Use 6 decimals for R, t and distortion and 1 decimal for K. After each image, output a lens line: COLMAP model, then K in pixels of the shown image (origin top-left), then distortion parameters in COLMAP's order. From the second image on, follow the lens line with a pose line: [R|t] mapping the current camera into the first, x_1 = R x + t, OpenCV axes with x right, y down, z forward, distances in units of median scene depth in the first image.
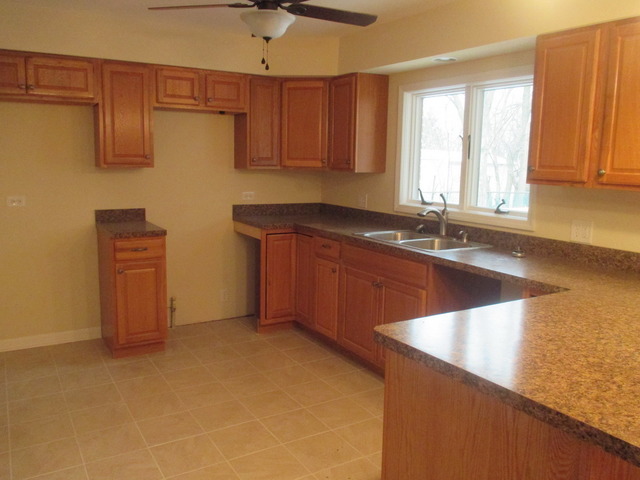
lens RADIAL K [[530.3, 0, 319.8], [0, 530.3, 230.0], [0, 0, 1]] dist [-0.029275, 0.000806]
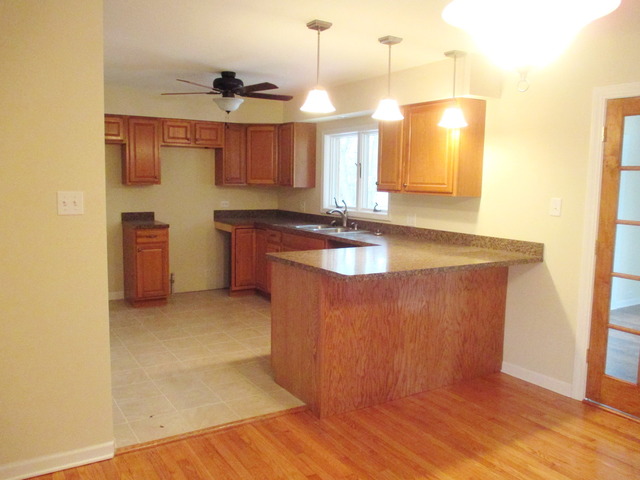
lens RADIAL K [[530.3, 0, 319.8], [0, 530.3, 230.0], [0, 0, 1]] dist [-0.029275, 0.000806]
pose [[0.999939, -0.004209, 0.010191, 0.131345], [0.004583, 0.999309, -0.036896, 0.072848], [-0.010029, 0.036940, 0.999267, -0.534260]]
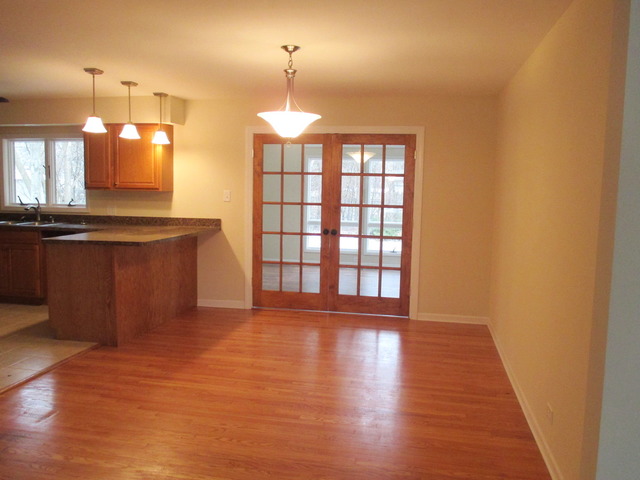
lens RADIAL K [[530.3, 0, 319.8], [0, 530.3, 230.0], [0, 0, 1]] dist [-0.029275, 0.000806]
pose [[0.681453, -0.076212, 0.727883, -0.392007], [0.098939, 0.995026, 0.011555, 0.107562], [-0.725144, 0.064142, 0.685604, -0.856361]]
